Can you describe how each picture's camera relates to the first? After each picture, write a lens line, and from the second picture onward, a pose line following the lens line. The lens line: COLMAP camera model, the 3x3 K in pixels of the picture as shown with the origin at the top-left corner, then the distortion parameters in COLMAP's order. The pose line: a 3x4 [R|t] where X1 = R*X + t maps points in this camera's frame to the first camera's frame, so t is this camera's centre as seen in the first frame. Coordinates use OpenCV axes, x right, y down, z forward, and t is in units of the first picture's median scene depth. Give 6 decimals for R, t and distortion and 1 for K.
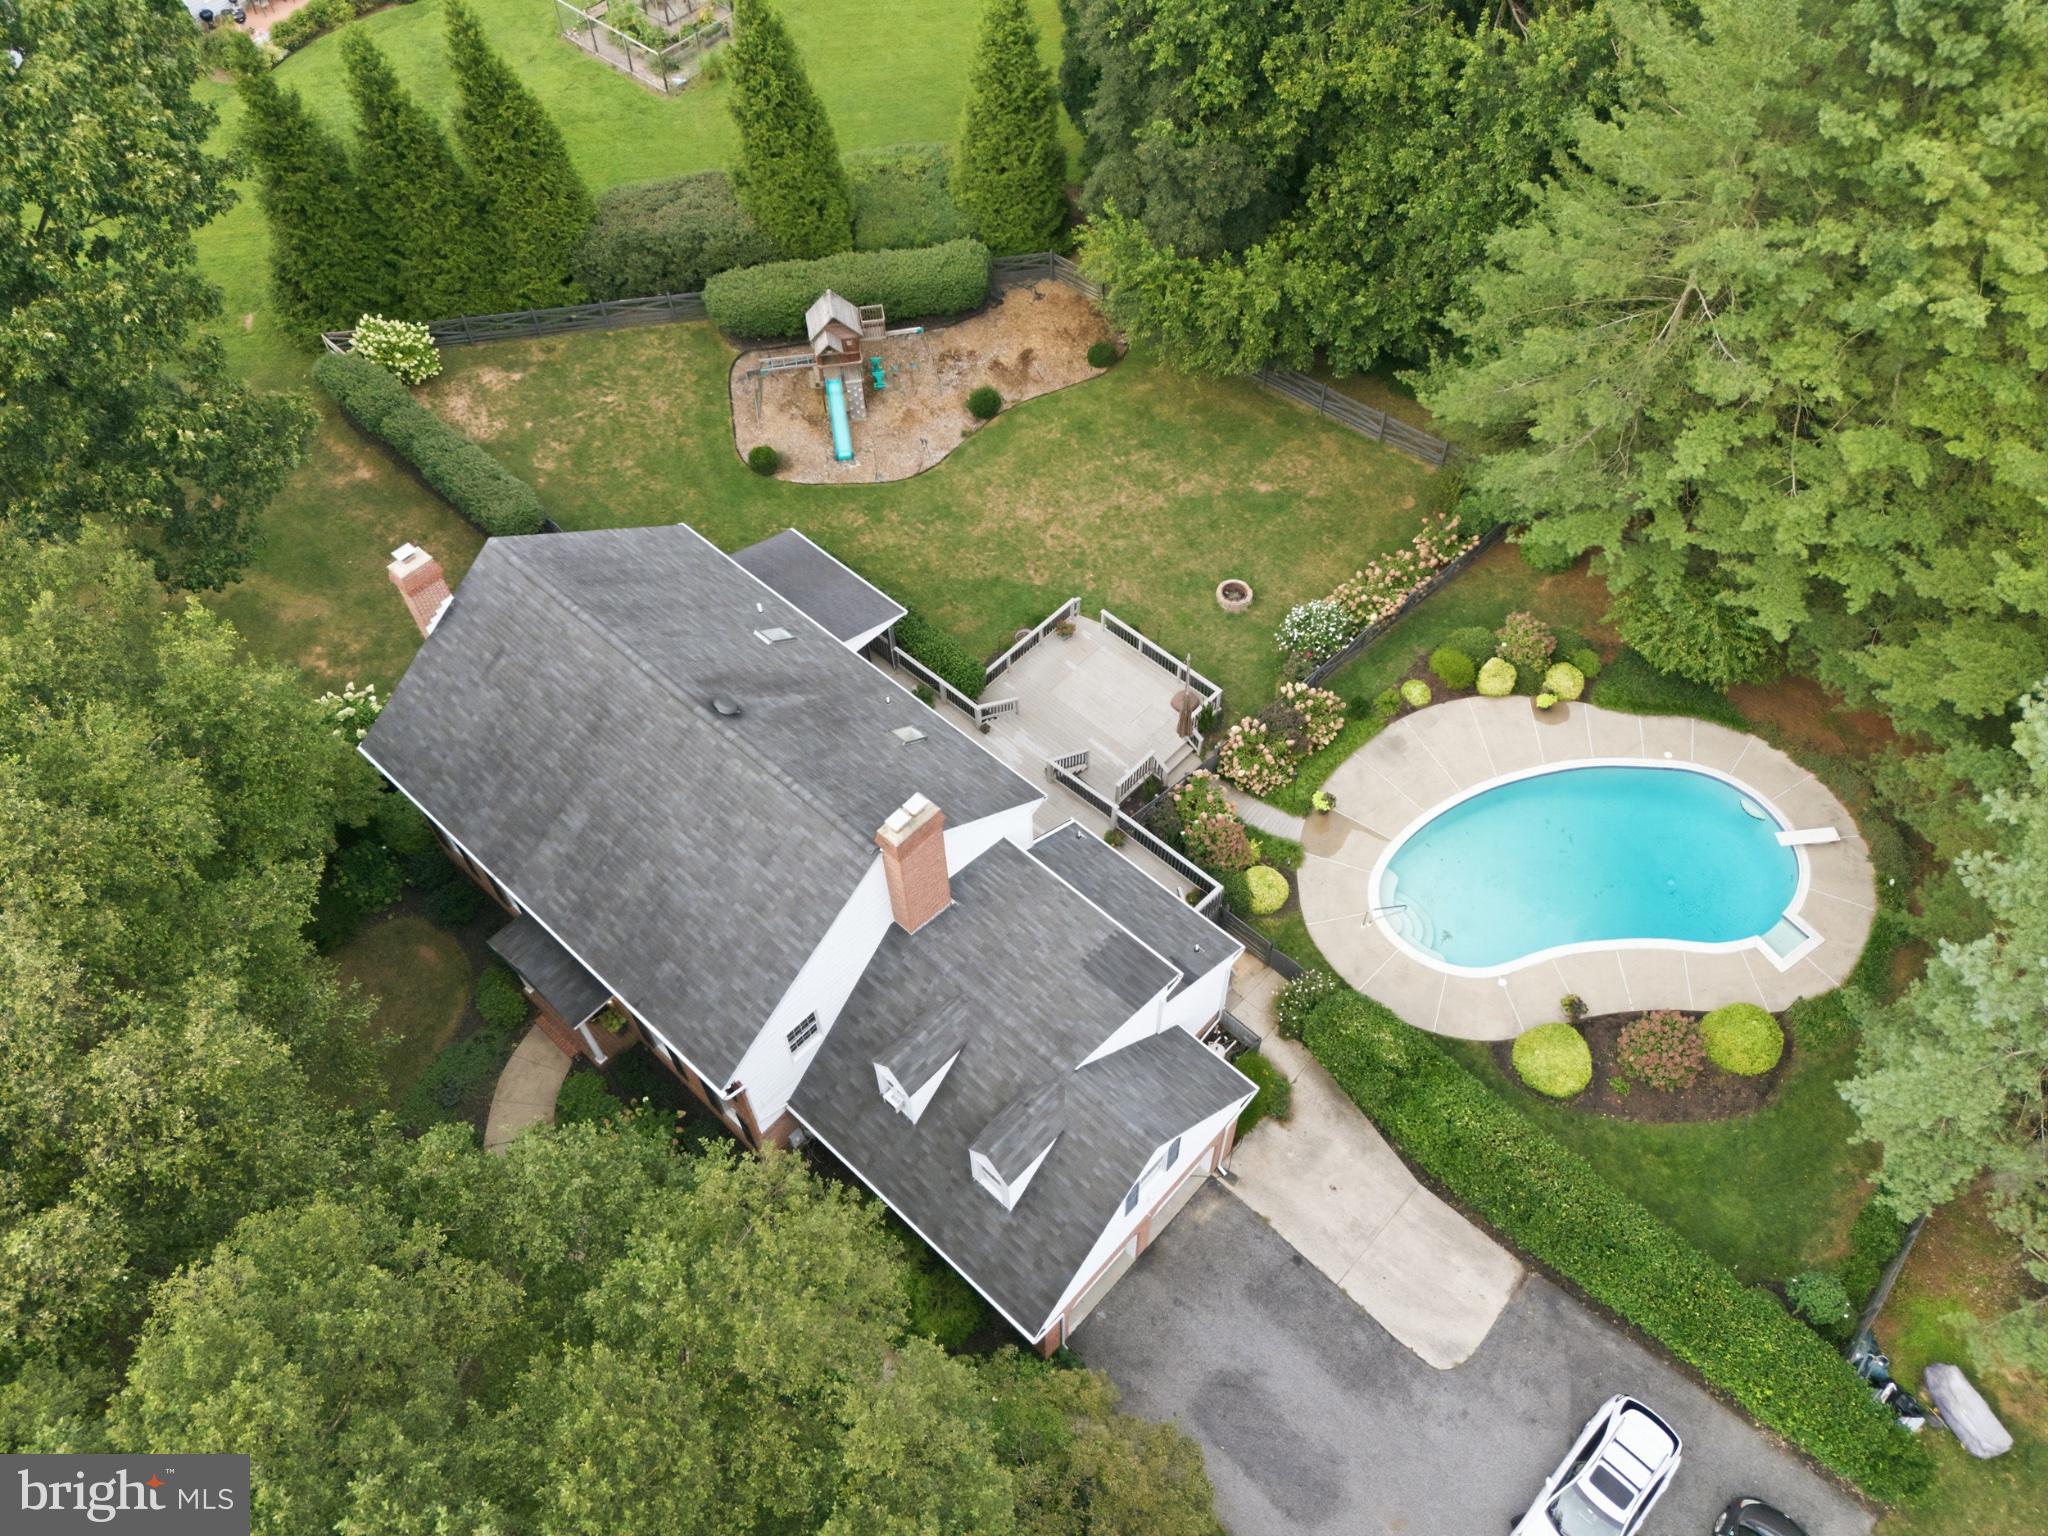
lens RADIAL K [[1519.0, 0, 1028.1], [0, 1519.0, 766.3], [0, 0, 1]] dist [0.061805, -0.055866]
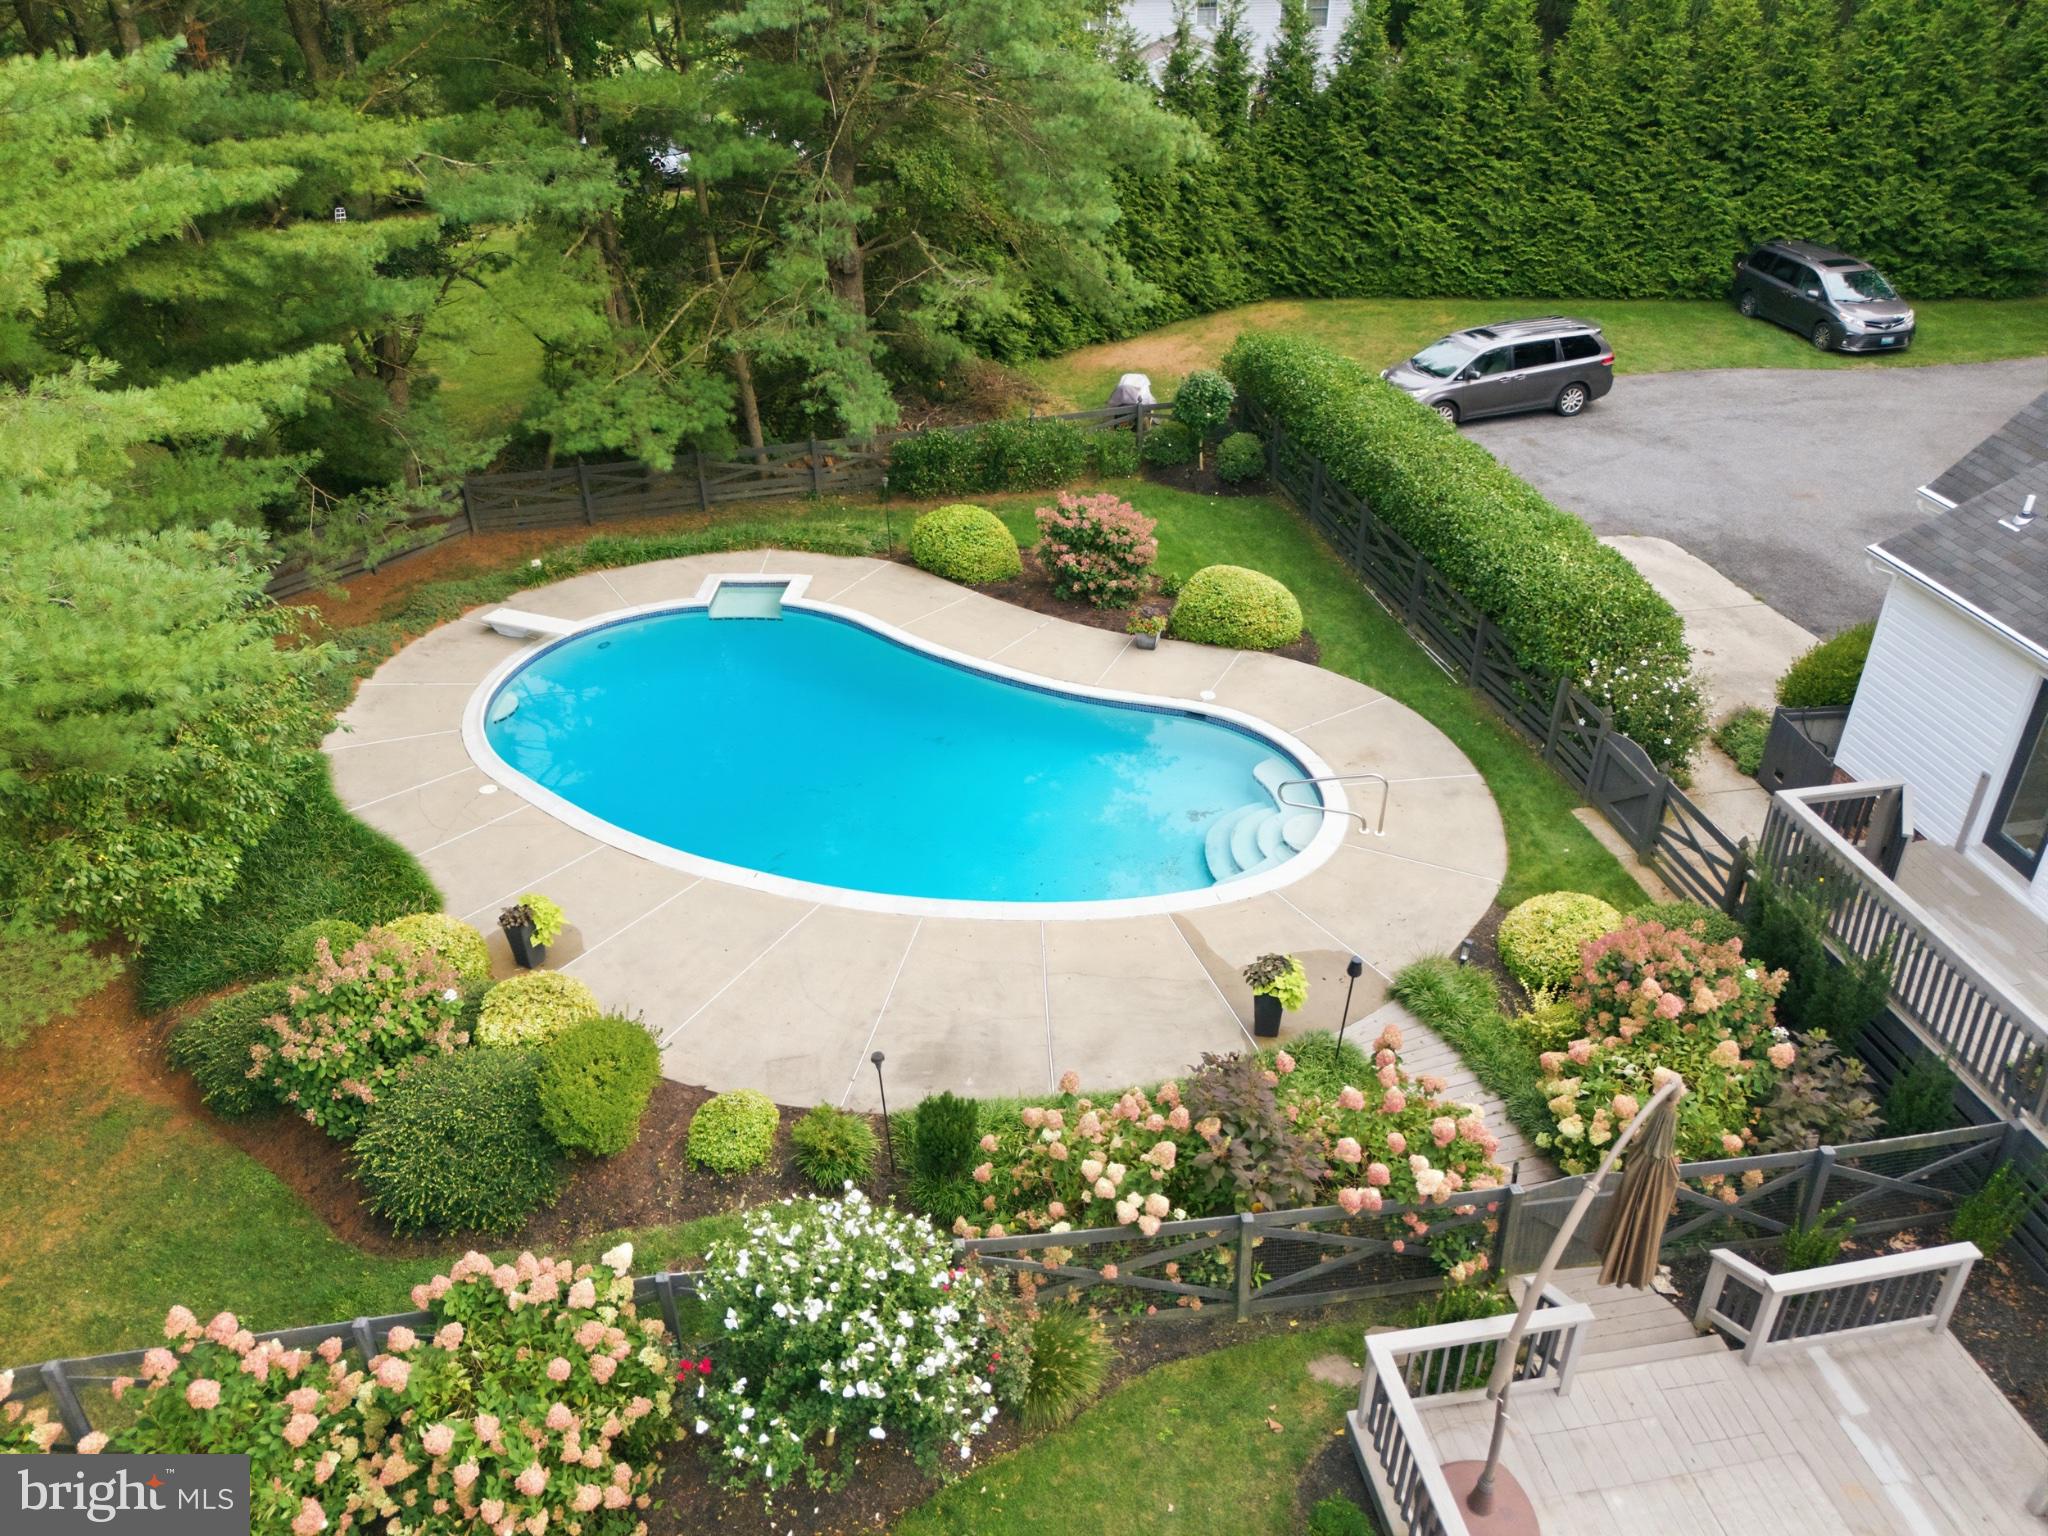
lens RADIAL K [[1506.5, 0, 1024.0], [0, 1506.5, 768.0], [0, 0, 1]] dist [0.096480, -0.125574]
pose [[-0.794912, -0.294059, 0.530701, 0.073876], [0.511512, 0.145607, 0.846849, -0.309931], [-0.326298, 0.944631, 0.034670, 0.976593]]
